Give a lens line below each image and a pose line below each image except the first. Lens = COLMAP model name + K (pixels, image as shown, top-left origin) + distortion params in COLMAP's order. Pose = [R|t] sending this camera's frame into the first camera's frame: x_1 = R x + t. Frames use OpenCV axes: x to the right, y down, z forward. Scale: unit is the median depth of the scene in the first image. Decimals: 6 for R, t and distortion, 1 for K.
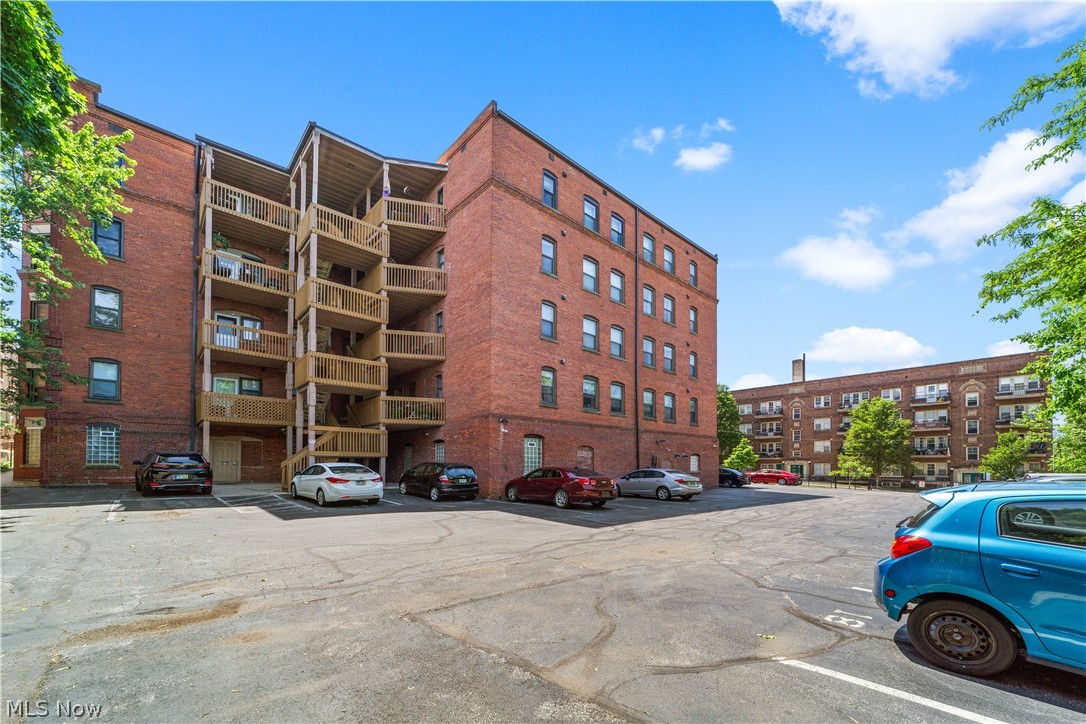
lens RADIAL K [[427.7, 0, 593.3], [0, 427.7, 455.9], [0, 0, 1]] dist [-0.004831, 0.005470]
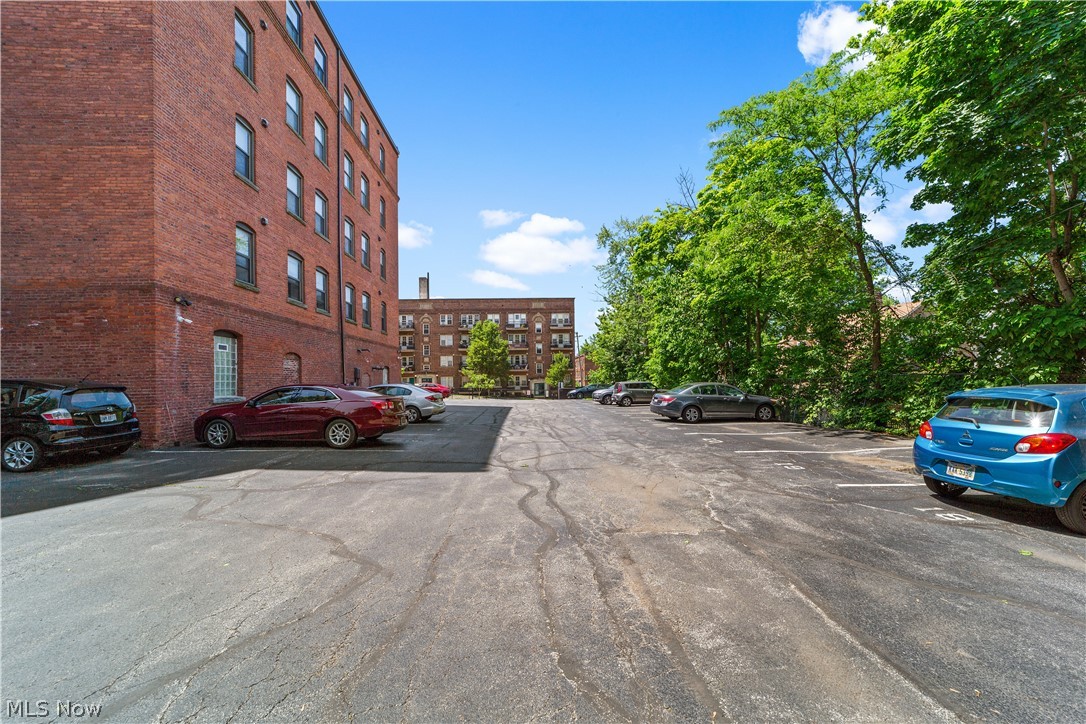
lens RADIAL K [[427.7, 0, 542.0], [0, 427.7, 366.2], [0, 0, 1]] dist [-0.004831, 0.005470]
pose [[0.703001, 0.009564, 0.711124, -0.196221], [-0.003631, 0.999945, -0.009860, 0.002621], [-0.711179, 0.004350, 0.702997, 0.207884]]
